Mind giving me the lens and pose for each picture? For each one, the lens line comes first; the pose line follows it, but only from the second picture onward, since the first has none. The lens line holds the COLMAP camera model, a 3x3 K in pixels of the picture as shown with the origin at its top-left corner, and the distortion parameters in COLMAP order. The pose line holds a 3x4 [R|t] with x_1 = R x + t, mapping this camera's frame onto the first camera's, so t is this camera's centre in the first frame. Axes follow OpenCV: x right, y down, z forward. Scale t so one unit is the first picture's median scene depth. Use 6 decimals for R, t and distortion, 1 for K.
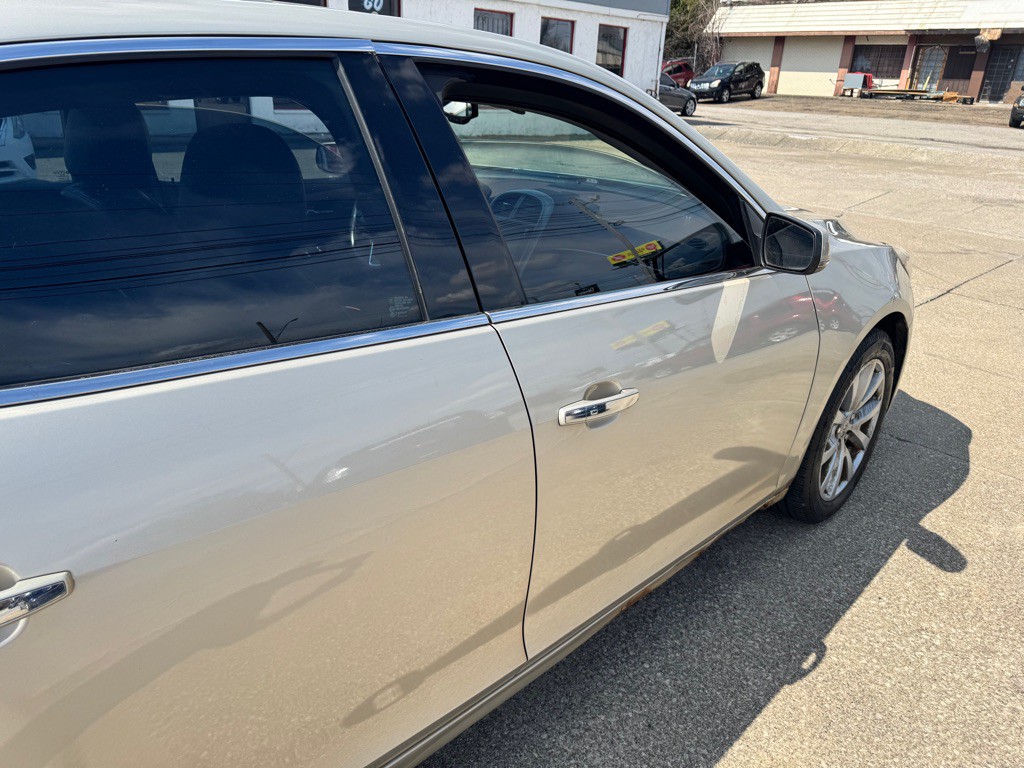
lens RADIAL K [[732.8, 0, 518.6], [0, 732.8, 387.8], [0, 0, 1]] dist [0.003404, -0.004492]
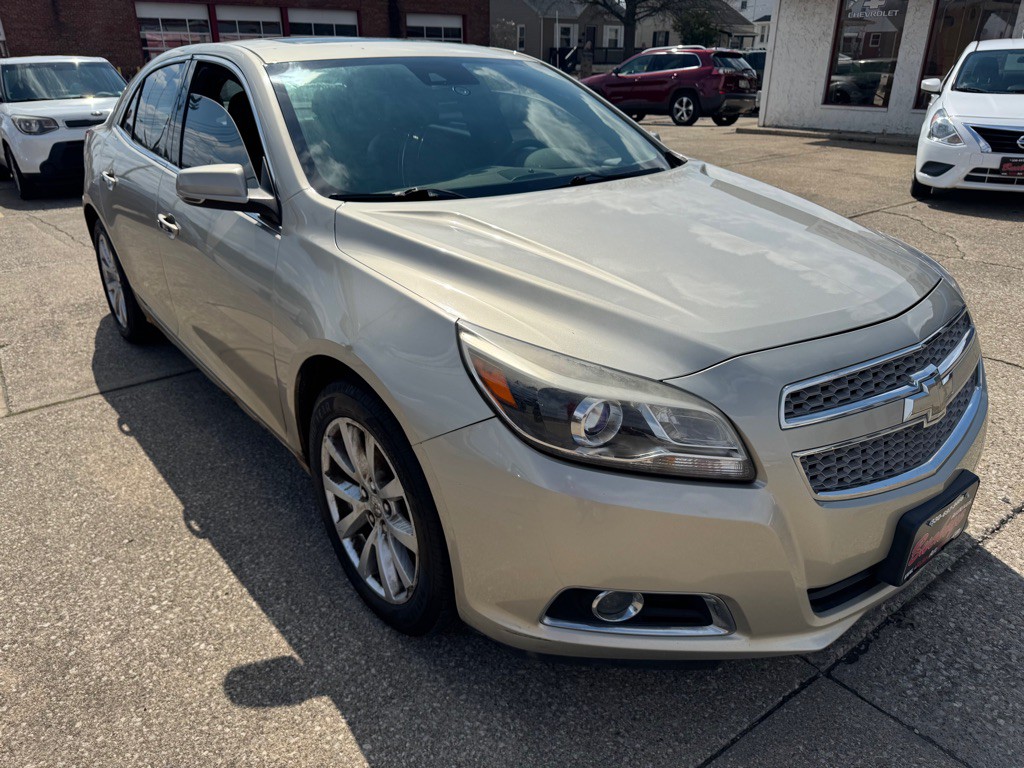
lens RADIAL K [[732.8, 0, 503.4], [0, 732.8, 375.5], [0, 0, 1]] dist [0.003404, -0.004492]
pose [[-0.121702, 0.354142, -0.927239, 1.092524], [-0.391935, 0.841122, 0.372694, -0.401372], [0.911908, 0.408775, 0.036434, 1.037452]]
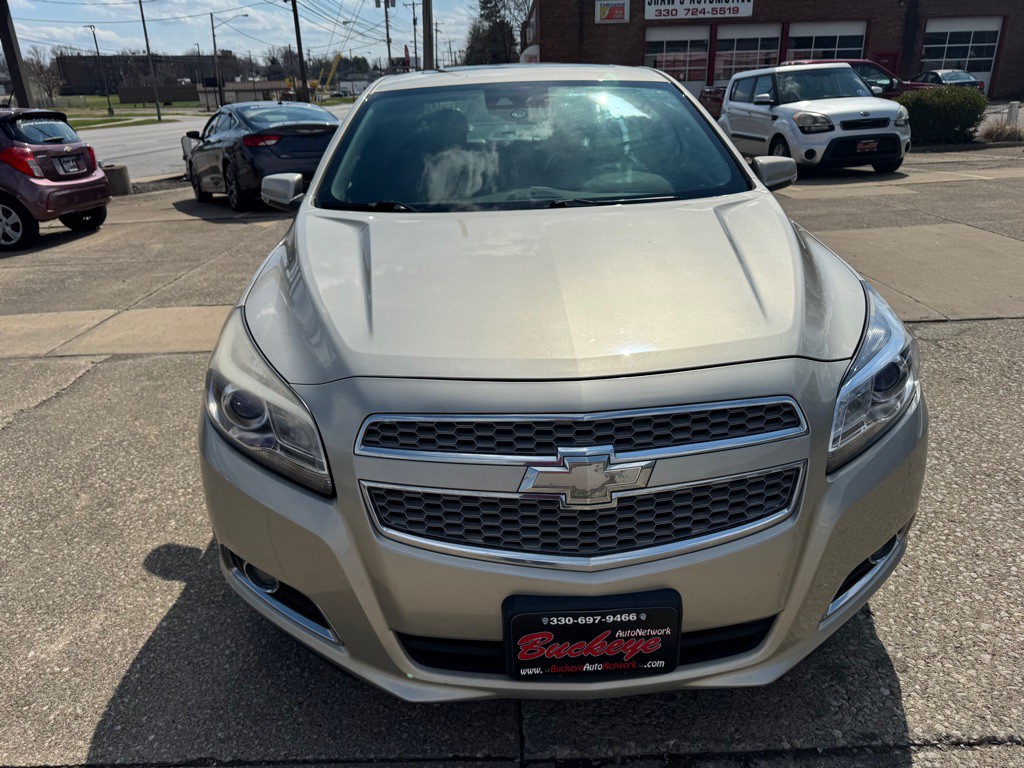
lens RADIAL K [[732.8, 0, 511.6], [0, 732.8, 384.7], [0, 0, 1]] dist [0.003404, -0.004492]
pose [[-0.686690, 0.256457, -0.680210, 0.845155], [-0.282452, 0.768061, 0.574721, -0.641003], [0.669834, 0.586782, -0.454983, 1.578395]]
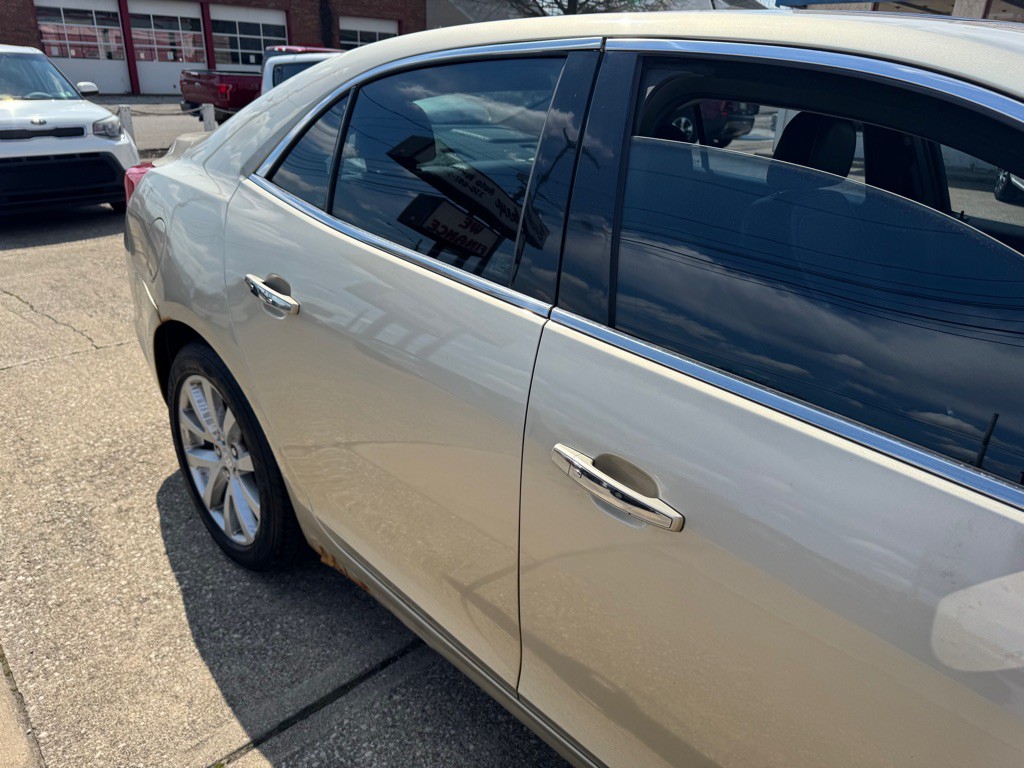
lens RADIAL K [[732.8, 0, 508.1], [0, 732.8, 380.2], [0, 0, 1]] dist [0.003404, -0.004492]
pose [[0.000558, 0.348220, -0.937413, 0.421078], [-0.422298, 0.849806, 0.315426, -0.141375], [0.906457, 0.395692, 0.147527, 0.392849]]
